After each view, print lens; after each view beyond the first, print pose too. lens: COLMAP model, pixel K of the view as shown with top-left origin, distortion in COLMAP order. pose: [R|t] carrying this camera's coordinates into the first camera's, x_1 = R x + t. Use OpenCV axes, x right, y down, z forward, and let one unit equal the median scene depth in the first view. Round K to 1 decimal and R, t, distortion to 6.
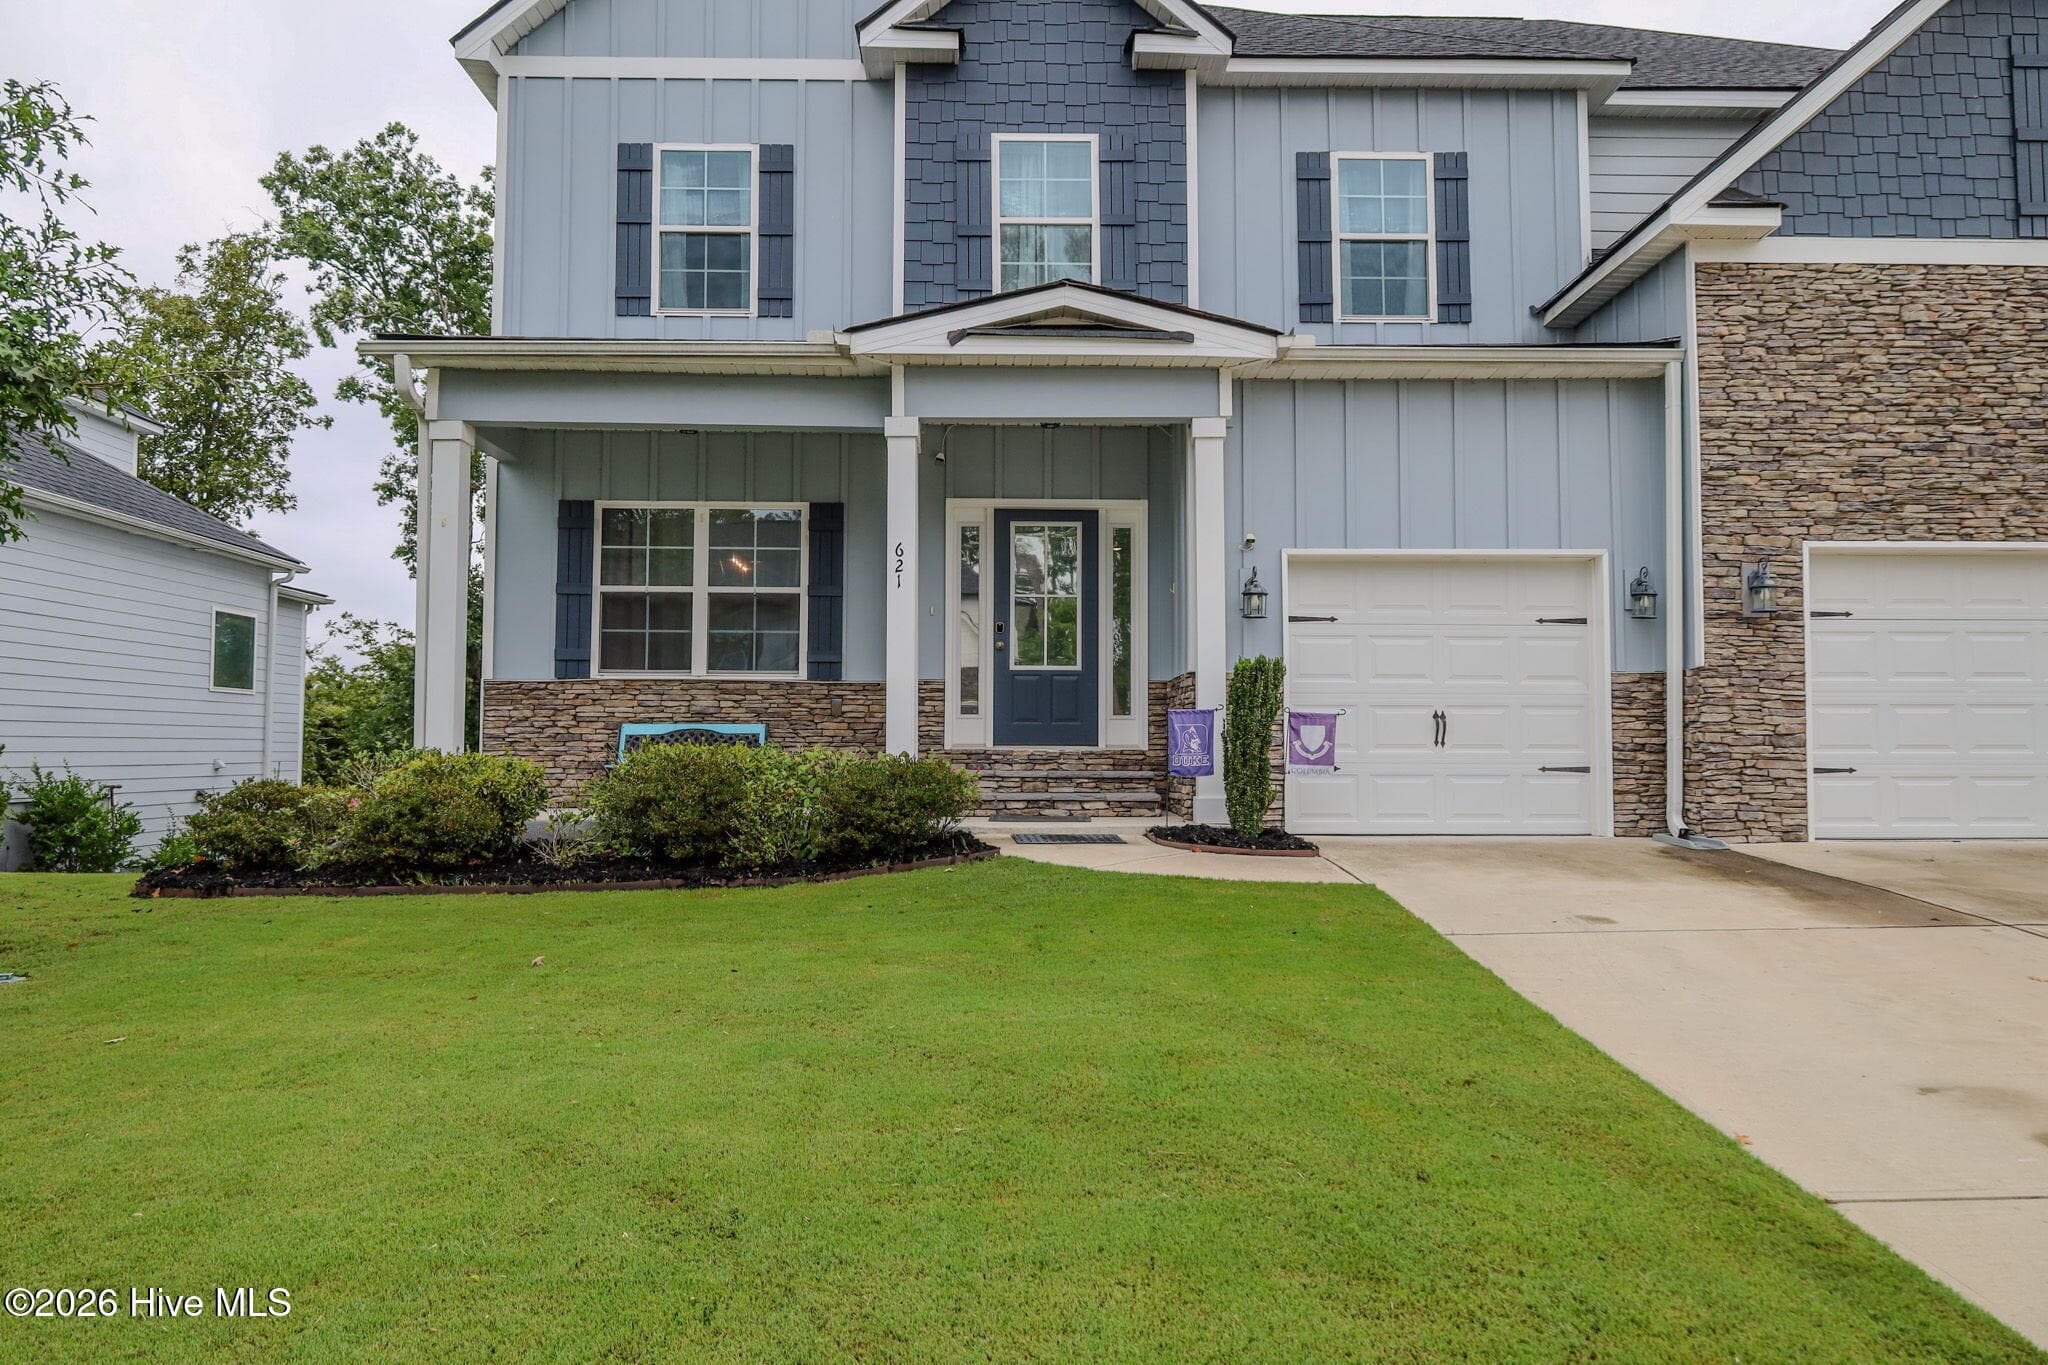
lens RADIAL K [[1390.1, 0, 1030.1], [0, 1390.1, 684.6], [0, 0, 1]] dist [-0.007300, 0.001963]
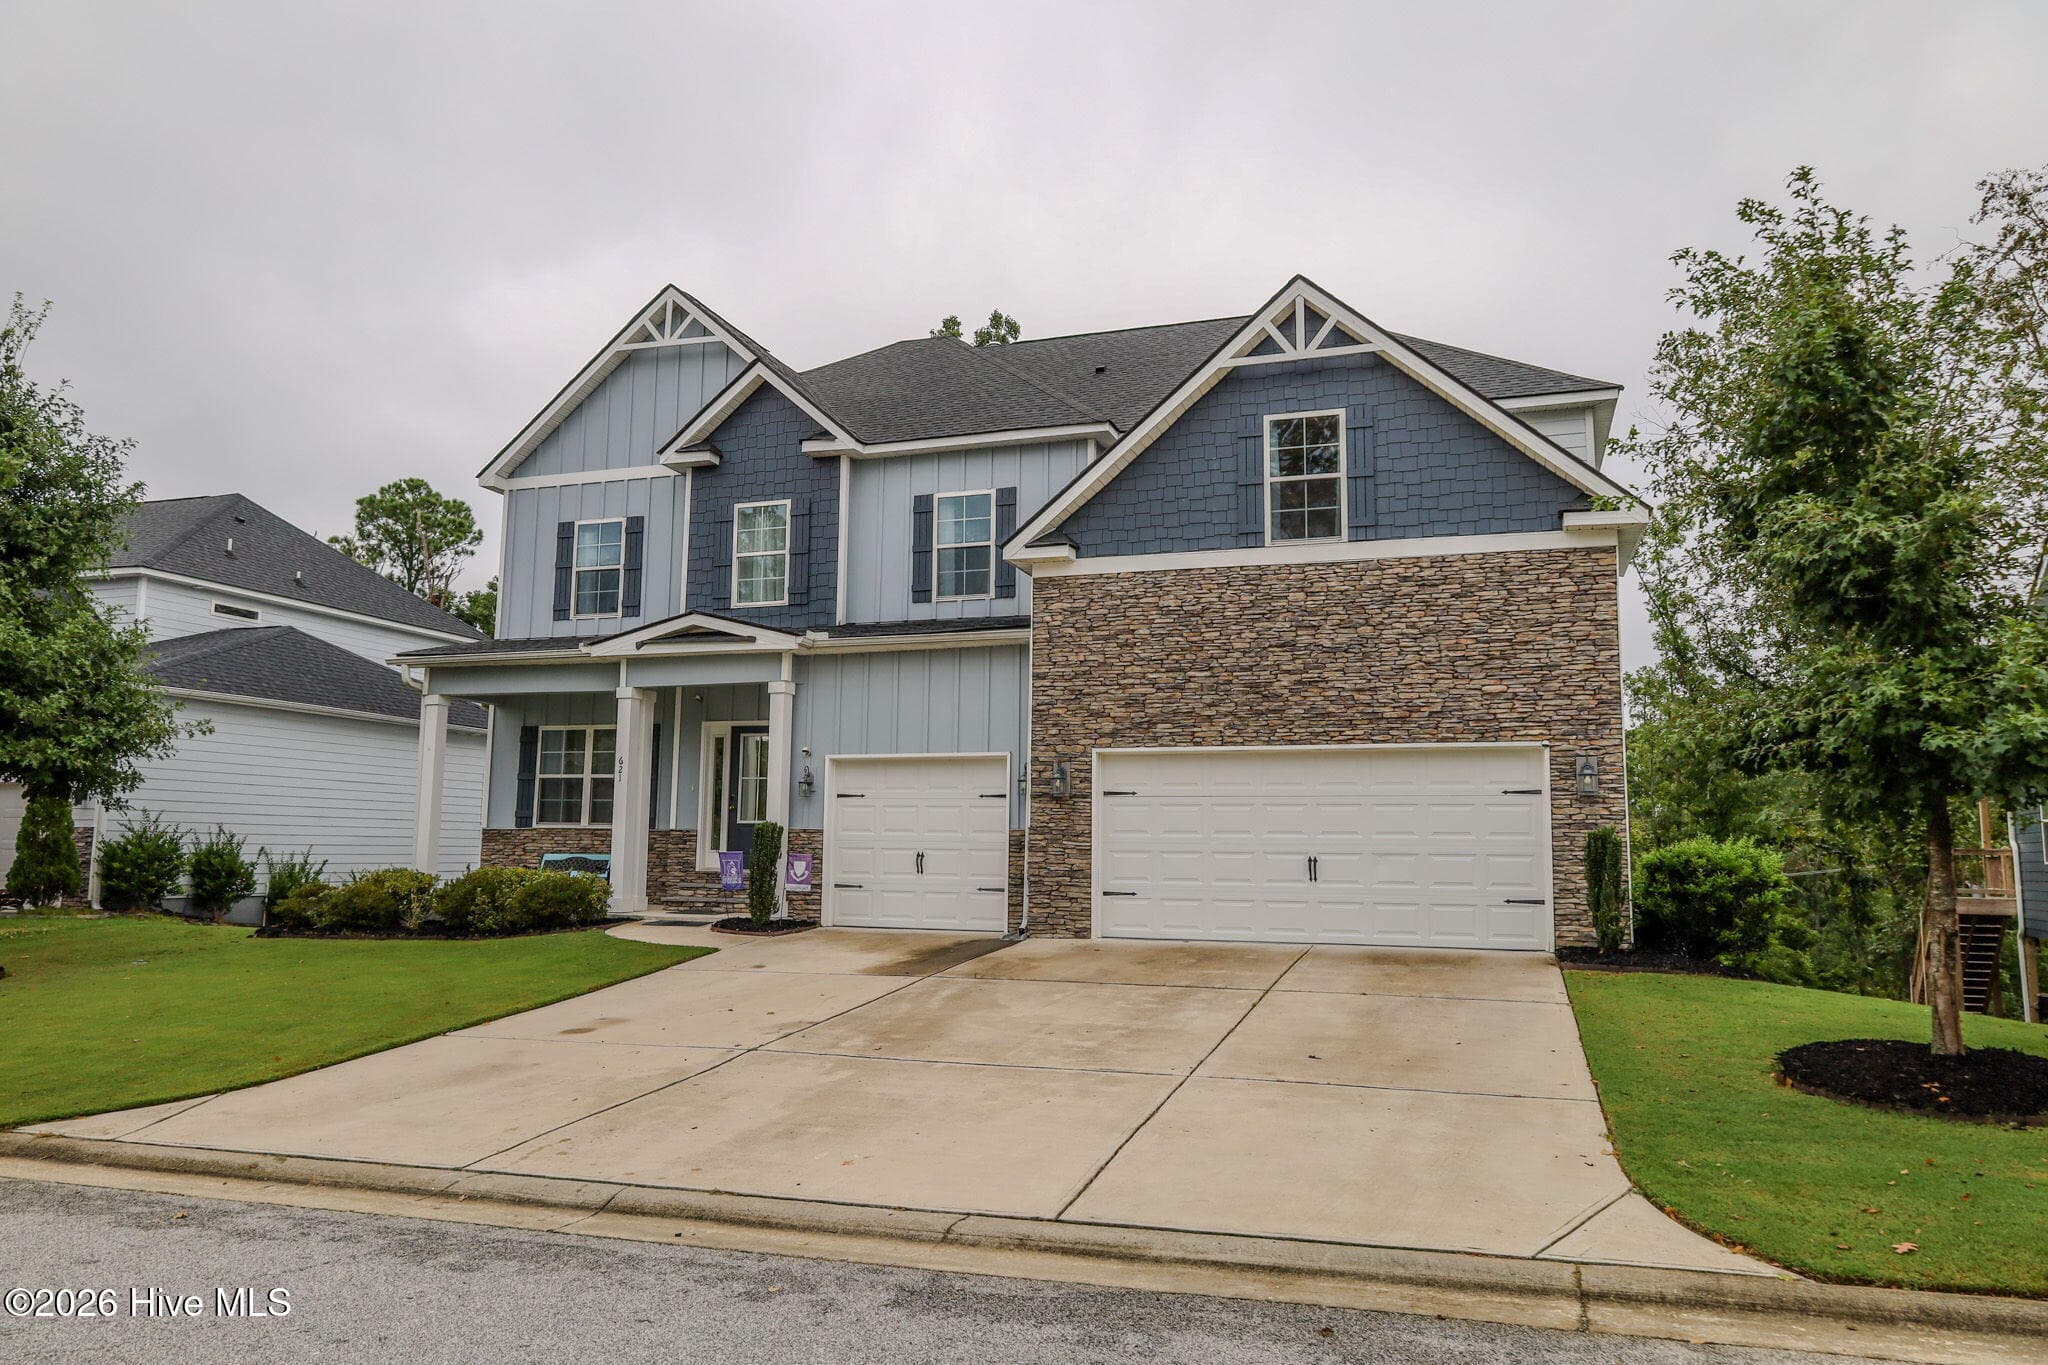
lens RADIAL K [[1390.1, 0, 1023.4], [0, 1390.1, 687.0], [0, 0, 1]] dist [-0.007300, 0.001963]
pose [[0.938534, -0.030999, -0.343793, 0.886152], [0.005394, 0.997155, -0.075186, -0.046434], [0.345146, 0.068710, 0.936031, -0.451867]]
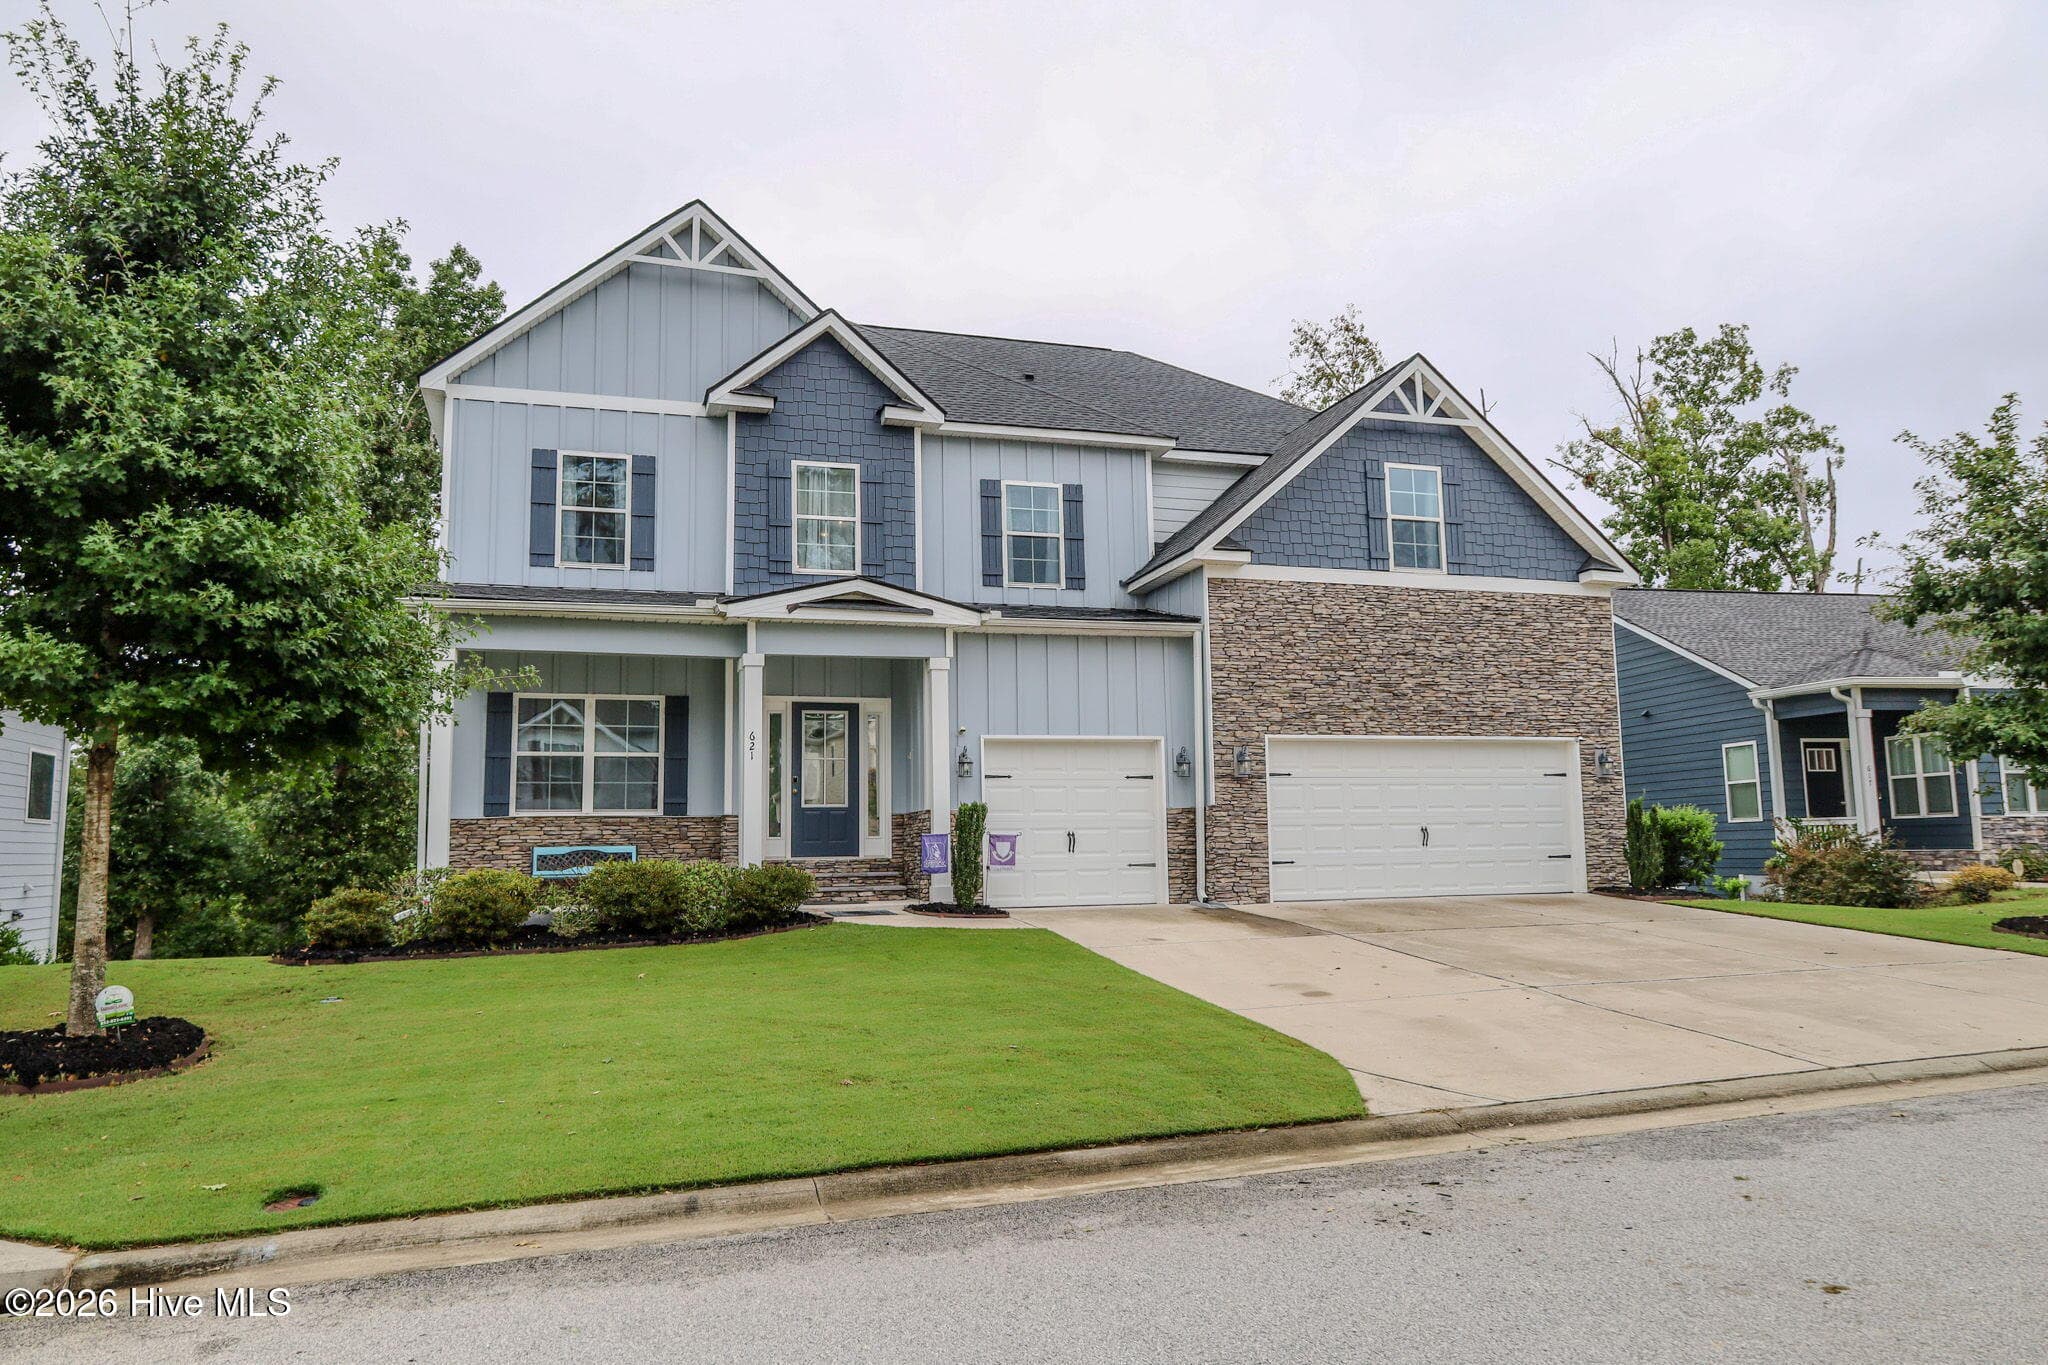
lens RADIAL K [[1390.1, 0, 1033.7], [0, 1390.1, 683.5], [0, 0, 1]] dist [-0.007300, 0.001963]
pose [[0.959013, 0.016711, 0.282870, -0.205352], [0.004859, 0.997143, -0.075379, -0.030327], [-0.283321, 0.073664, 0.956192, -0.548030]]
